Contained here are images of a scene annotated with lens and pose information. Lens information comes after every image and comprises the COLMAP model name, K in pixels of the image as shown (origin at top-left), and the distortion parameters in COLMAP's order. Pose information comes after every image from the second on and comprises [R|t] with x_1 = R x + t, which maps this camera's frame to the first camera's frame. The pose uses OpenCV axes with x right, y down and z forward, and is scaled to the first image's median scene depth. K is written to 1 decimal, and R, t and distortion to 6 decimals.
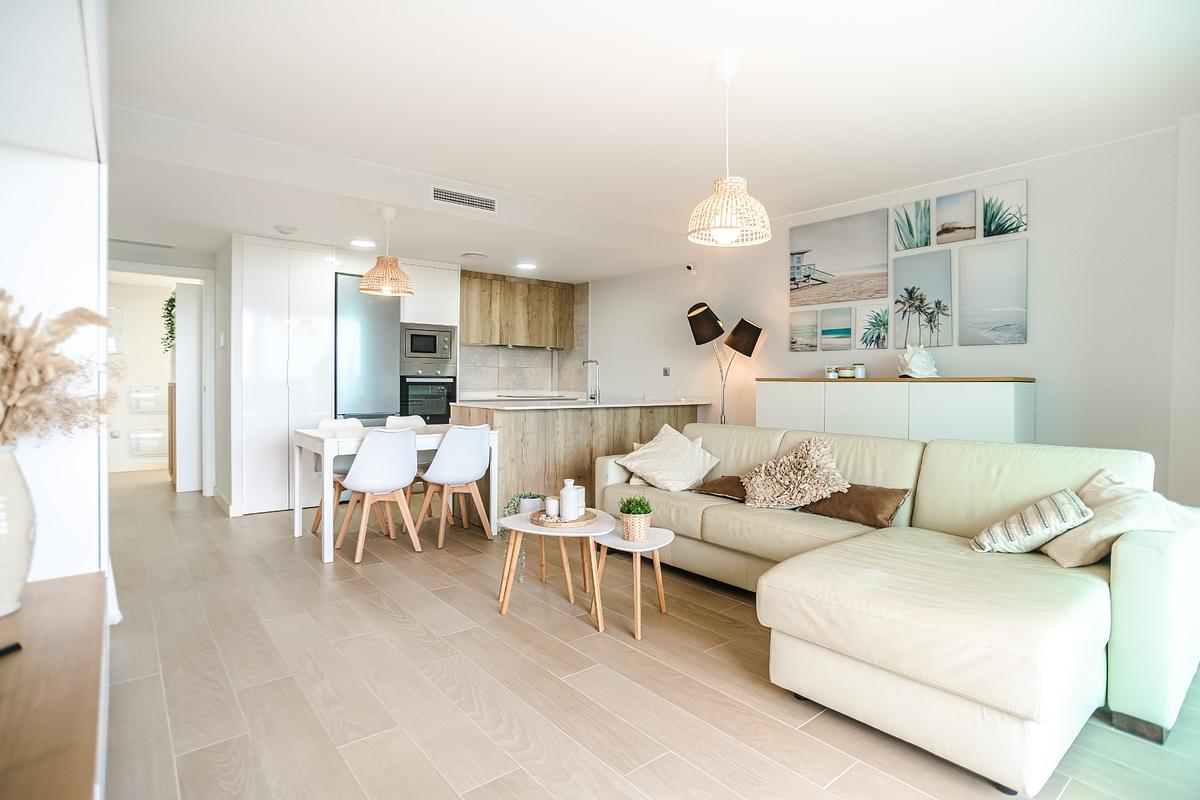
lens RADIAL K [[602.8, 0, 601.5], [0, 602.8, 390.9], [0, 0, 1]] dist [-0.089032, 0.049838]
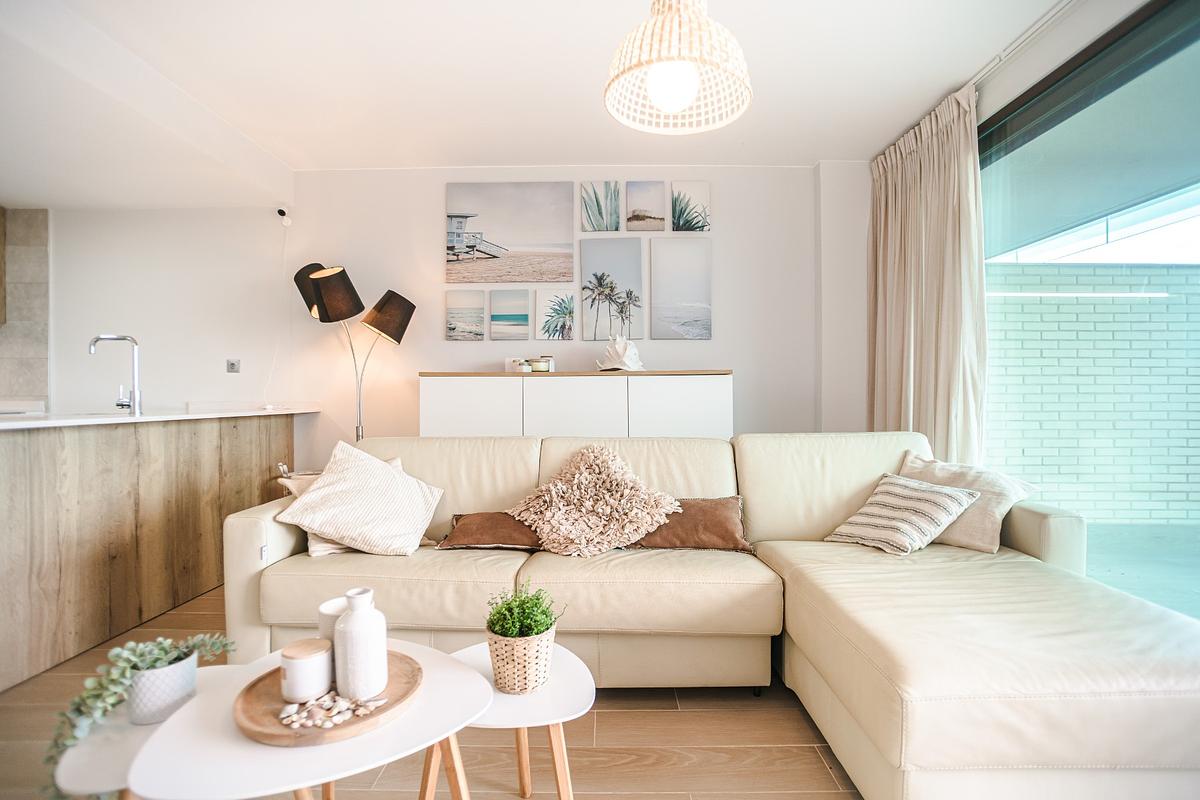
lens RADIAL K [[580.5, 0, 608.2], [0, 580.5, 397.9], [0, 0, 1]] dist [-0.080734, 0.041027]
pose [[0.638645, -0.011284, 0.769419, -0.148278], [0.019077, 0.999817, -0.001172, 0.016577], [-0.769265, 0.015427, 0.638744, 0.409548]]
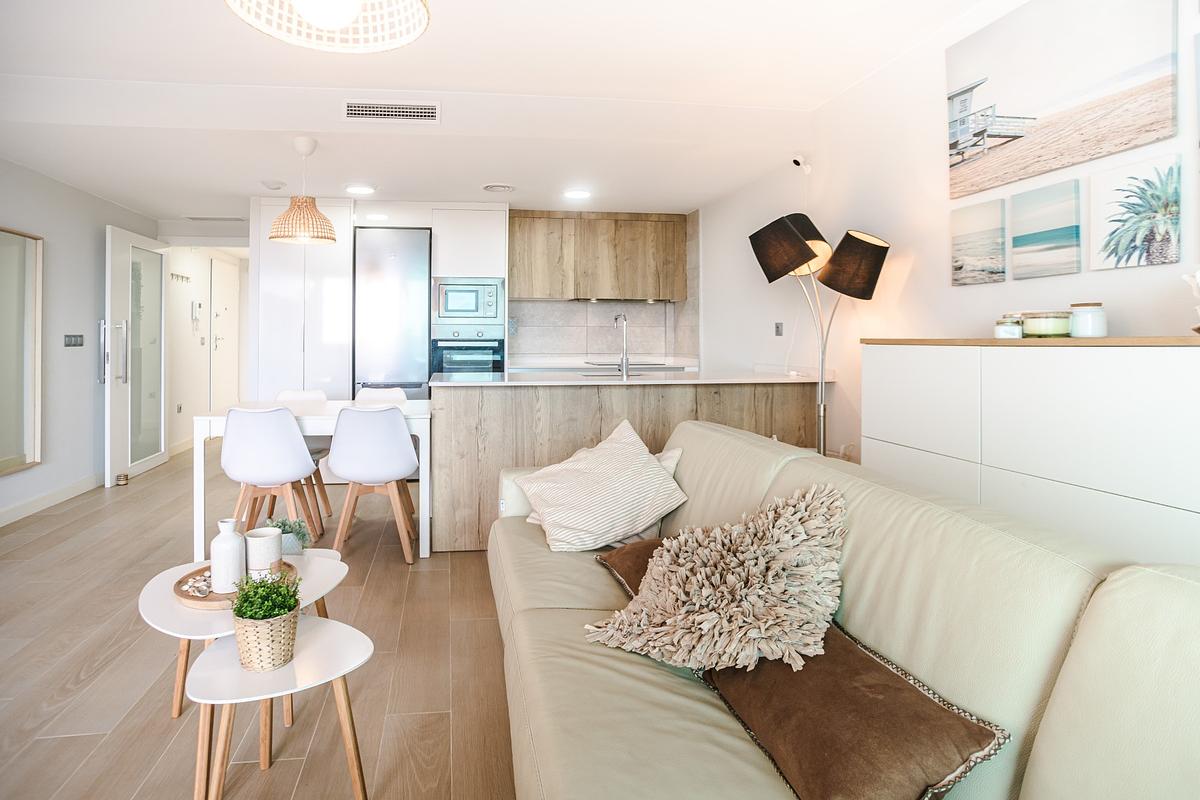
lens RADIAL K [[616.5, 0, 520.1], [0, 616.5, 331.6], [0, 0, 1]] dist [-0.063171, 0.023623]
pose [[0.840483, -0.015628, -0.541613, 0.322329], [-0.001706, 0.999503, -0.031487, -0.011259], [0.541835, 0.027388, 0.840038, 0.418741]]
